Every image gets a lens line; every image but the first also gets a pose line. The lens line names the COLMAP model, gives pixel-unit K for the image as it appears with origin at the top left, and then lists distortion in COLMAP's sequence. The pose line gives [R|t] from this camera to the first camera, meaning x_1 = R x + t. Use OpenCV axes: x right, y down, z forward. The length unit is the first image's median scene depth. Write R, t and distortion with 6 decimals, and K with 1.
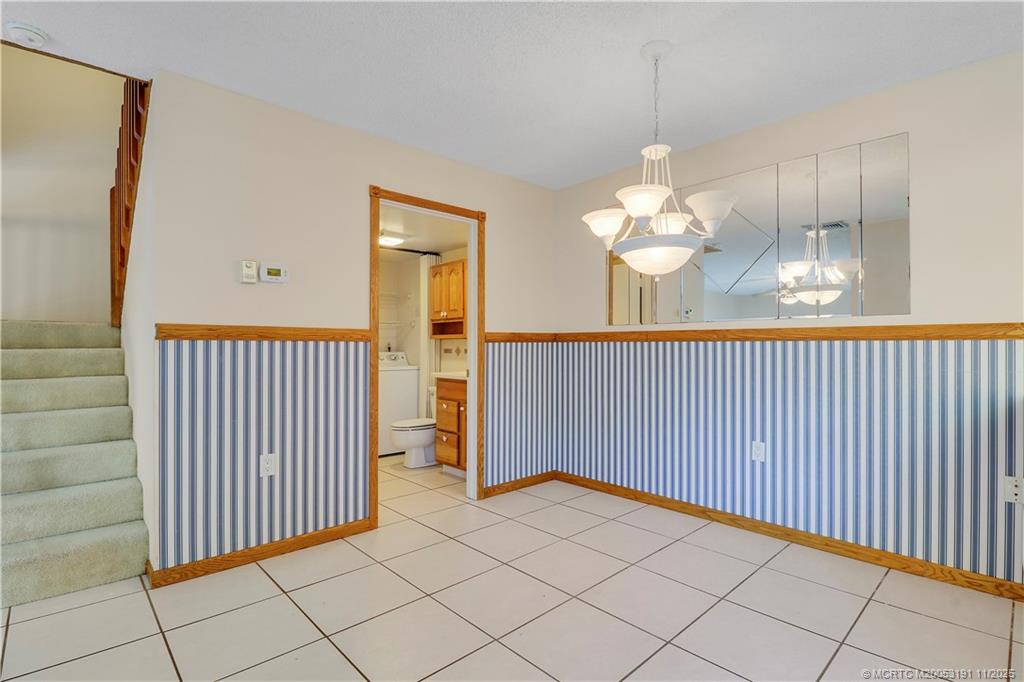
lens RADIAL K [[504.6, 0, 519.2], [0, 504.6, 344.1], [0, 0, 1]] dist [0.001245, 0.000198]
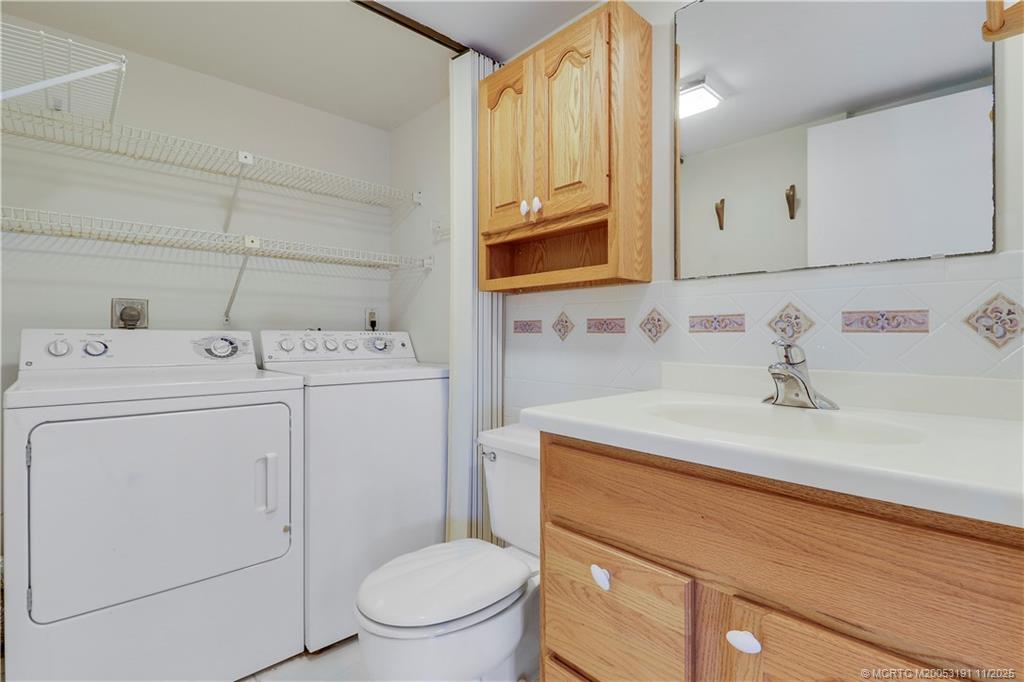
lens RADIAL K [[483.9, 0, 510.9], [0, 483.9, 342.1], [0, 0, 1]] dist [-0.003819, -0.003016]
pose [[0.999852, 0.000478, -0.017211, -0.149626], [-0.000142, 0.999810, 0.019513, 0.018479], [0.017217, -0.019507, 0.999661, 0.665635]]
